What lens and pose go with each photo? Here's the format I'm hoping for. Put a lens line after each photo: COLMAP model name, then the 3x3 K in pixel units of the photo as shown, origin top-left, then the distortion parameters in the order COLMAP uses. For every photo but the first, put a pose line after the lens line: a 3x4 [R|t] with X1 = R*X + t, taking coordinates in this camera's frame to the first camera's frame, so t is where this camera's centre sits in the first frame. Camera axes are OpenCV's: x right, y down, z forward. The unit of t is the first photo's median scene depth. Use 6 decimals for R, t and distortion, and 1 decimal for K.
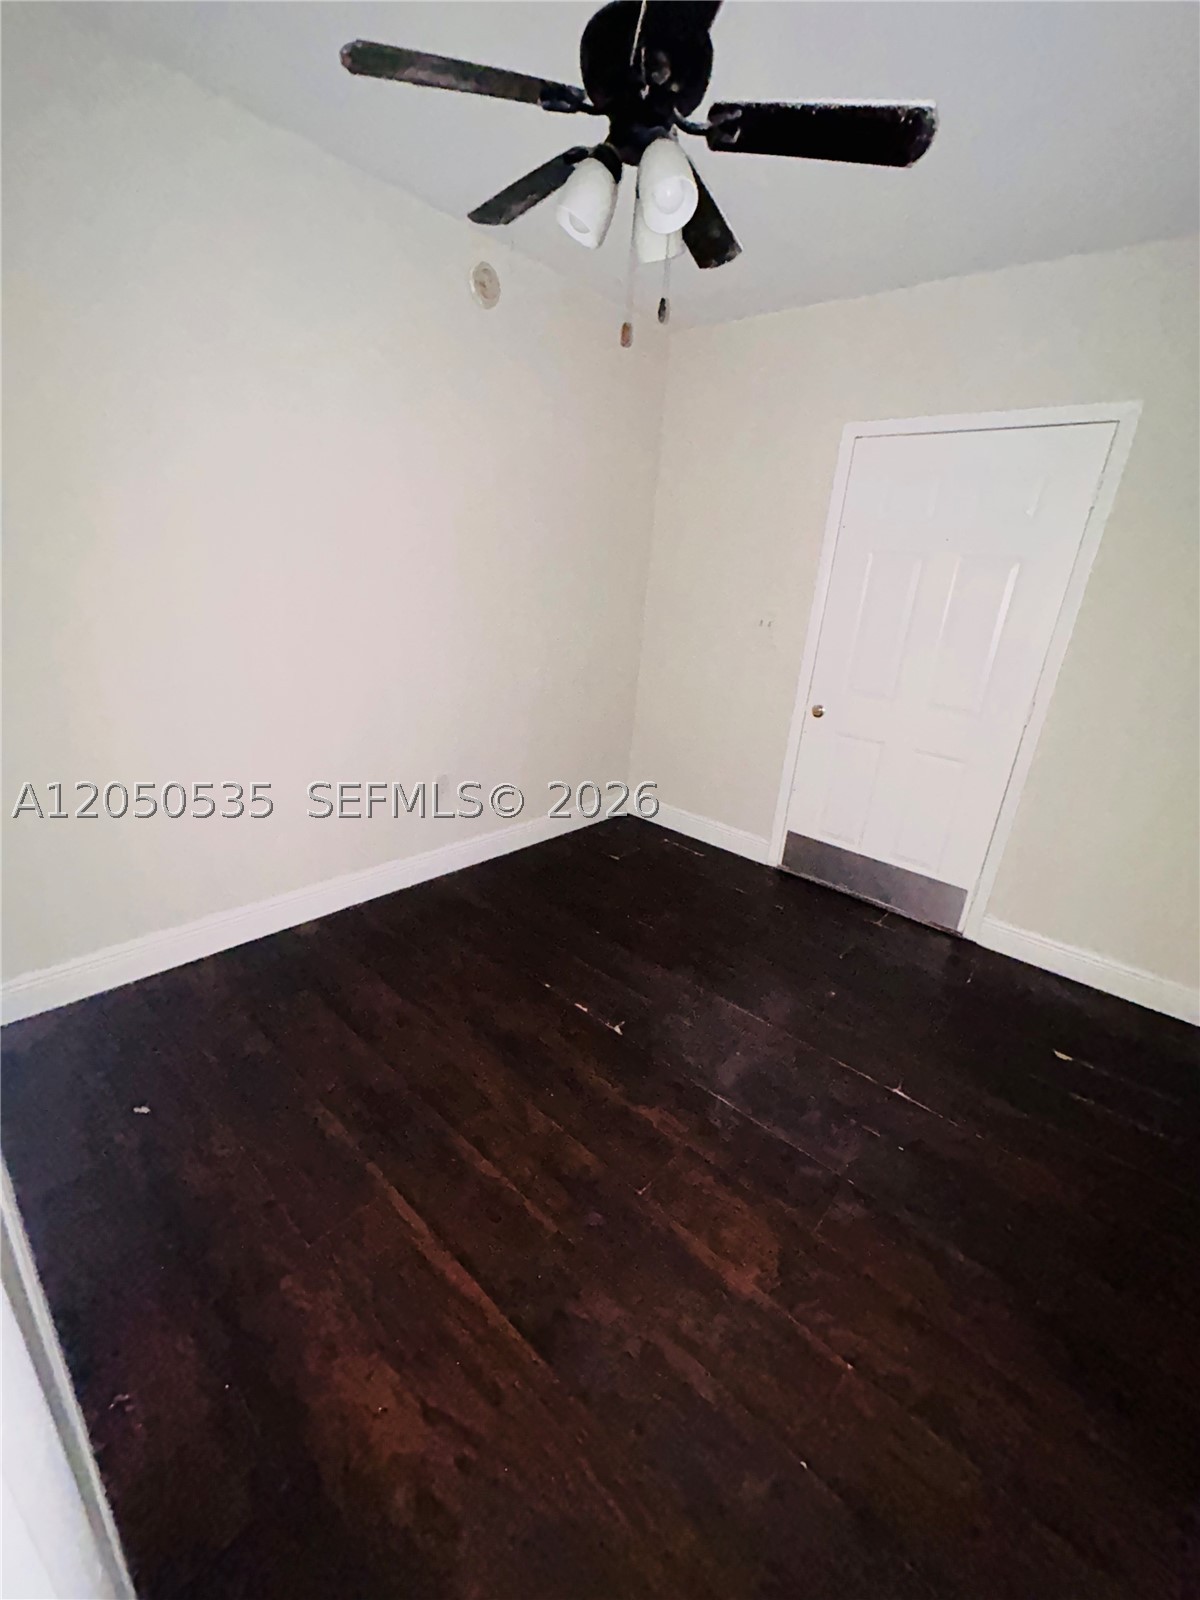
lens RADIAL K [[634.2, 0, 621.1], [0, 634.2, 803.3], [0, 0, 1]] dist [0.012190, -0.000244]
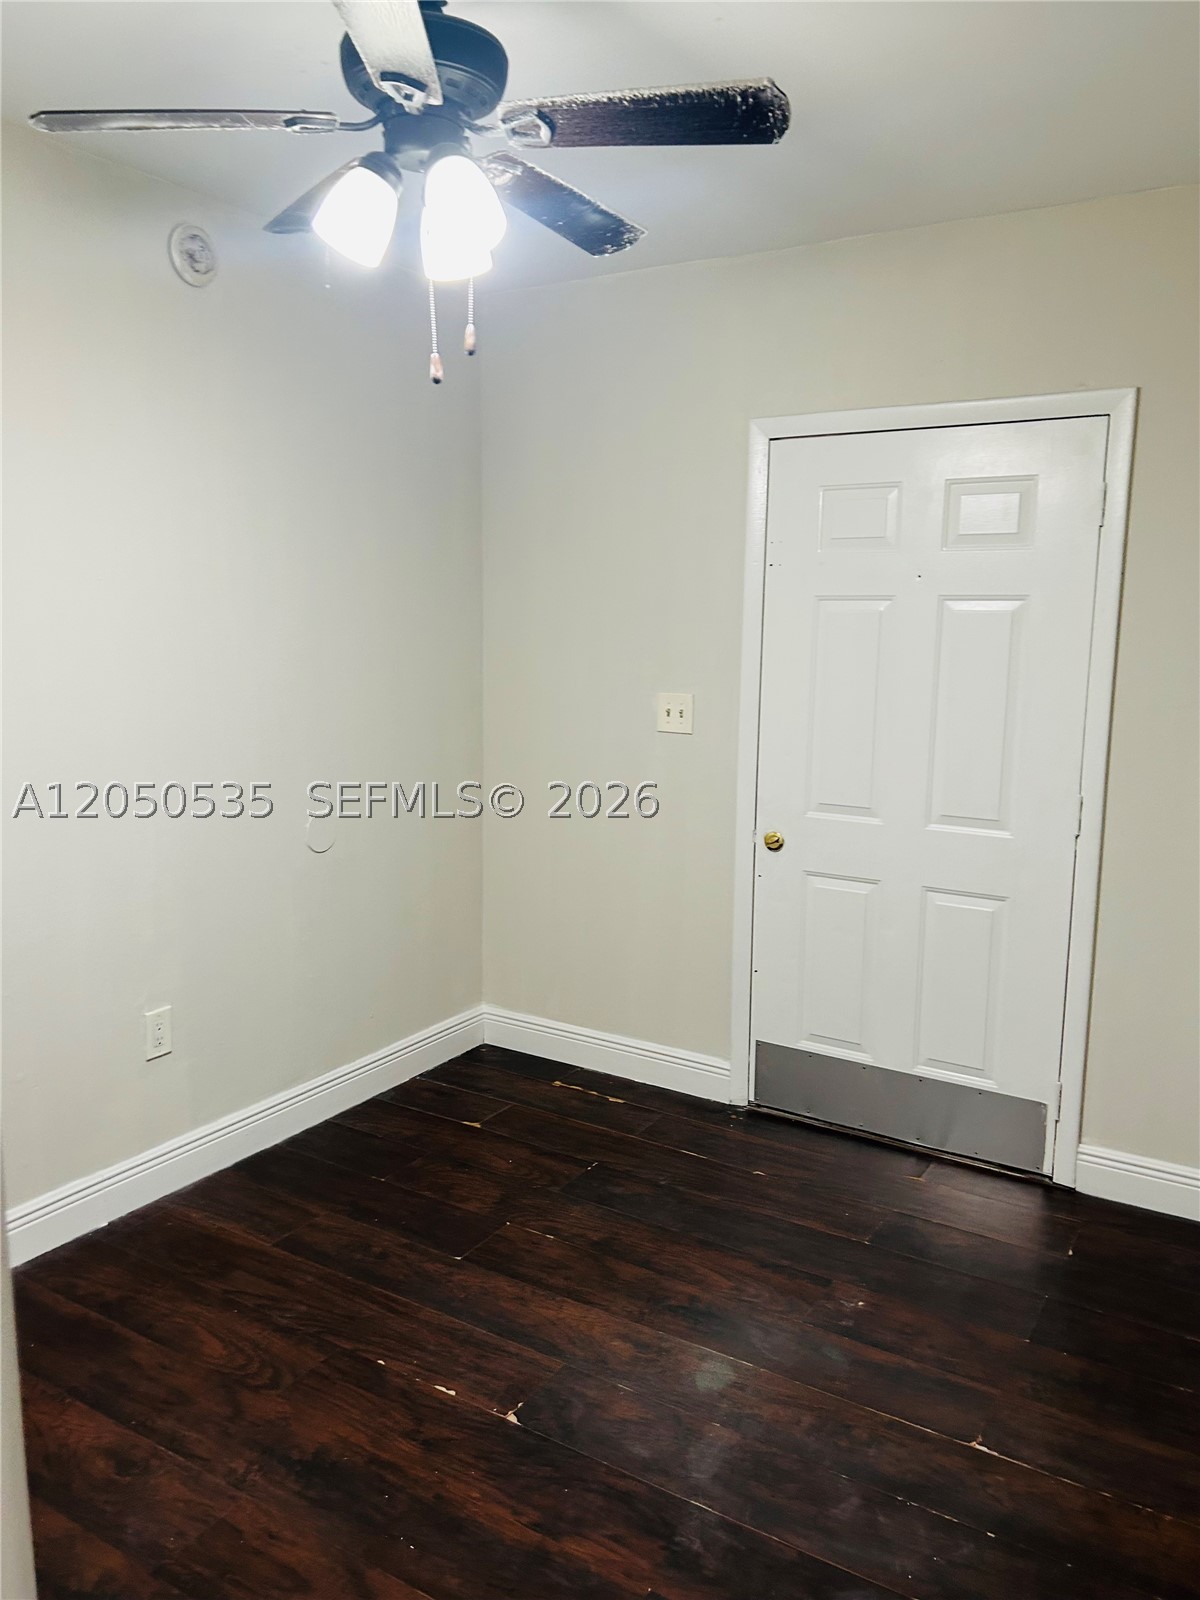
lens RADIAL K [[1128.5, 0, 600.0], [0, 1128.5, 800.0], [0, 0, 1]] dist [0.003531, -0.061512]
pose [[0.986635, -0.090023, 0.135818, -0.013822], [0.114571, 0.975960, -0.185405, 0.001756], [-0.115862, 0.198488, 0.973231, -0.119885]]
